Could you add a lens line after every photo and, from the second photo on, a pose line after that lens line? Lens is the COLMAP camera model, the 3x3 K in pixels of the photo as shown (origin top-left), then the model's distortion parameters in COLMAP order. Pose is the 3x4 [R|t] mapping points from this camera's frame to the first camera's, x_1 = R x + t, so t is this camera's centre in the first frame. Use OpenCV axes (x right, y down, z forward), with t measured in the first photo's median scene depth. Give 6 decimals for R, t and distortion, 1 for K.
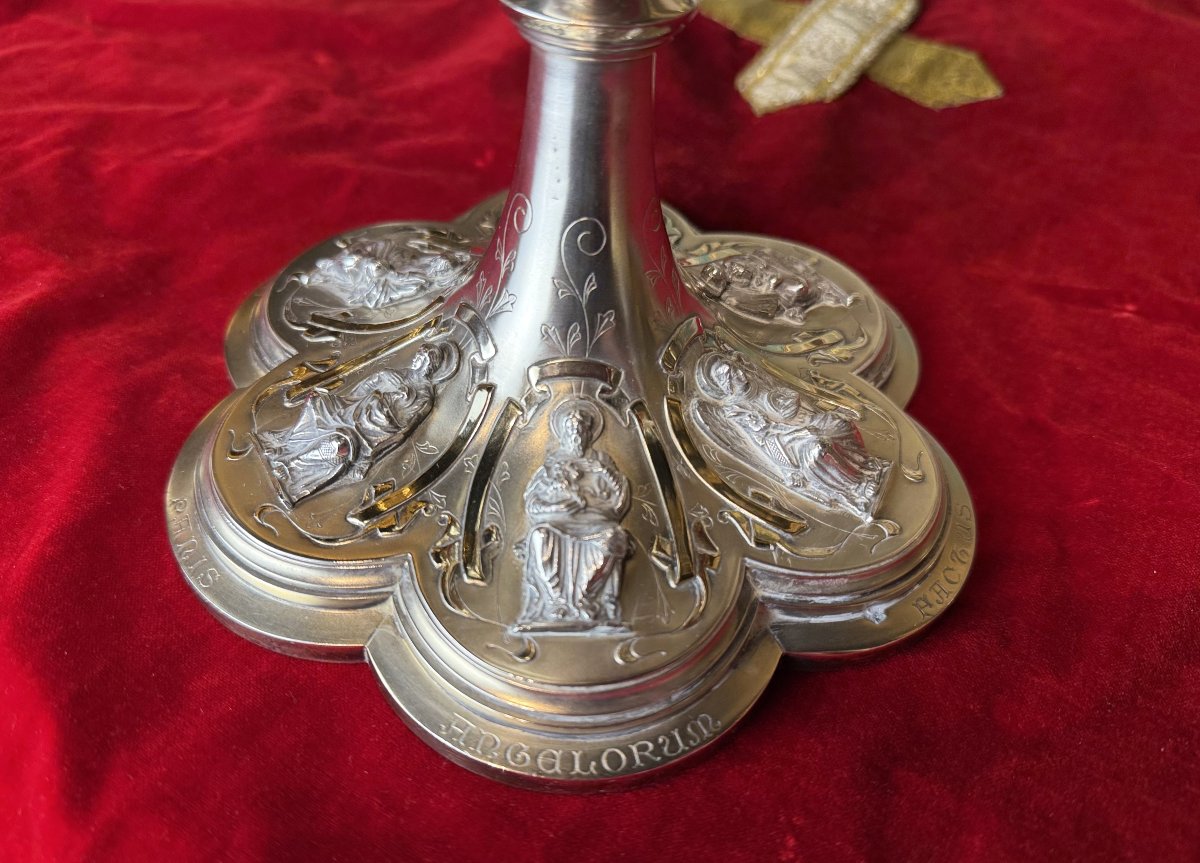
lens RADIAL K [[948.8, 0, 600.0], [0, 948.8, 431.5], [0, 0, 1]] dist [0.005847, -0.000187]
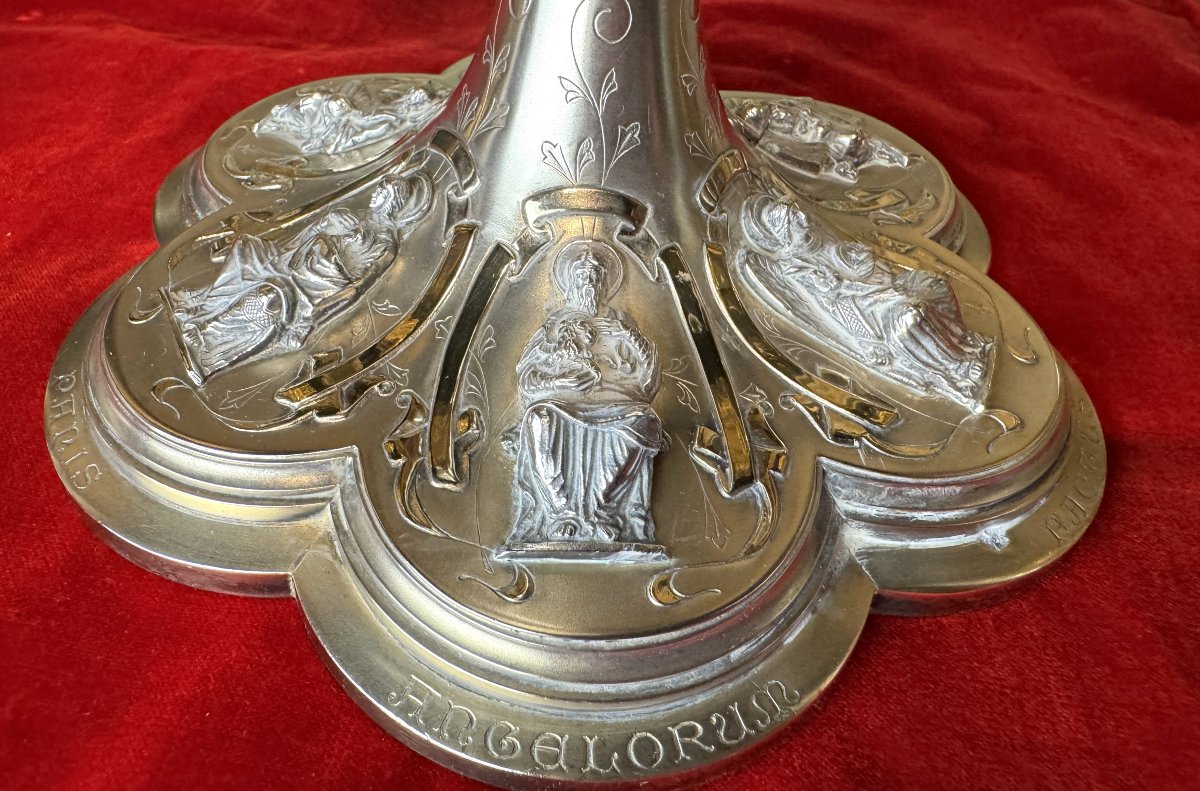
lens RADIAL K [[820.4, 0, 563.7], [0, 820.4, 332.2], [0, 0, 1]] dist [-0.046629, 0.000449]
pose [[0.999924, 0.010447, -0.006609, -0.039262], [-0.010916, 0.997095, -0.075379, 0.086659], [0.005802, 0.075445, 0.997133, 0.370447]]
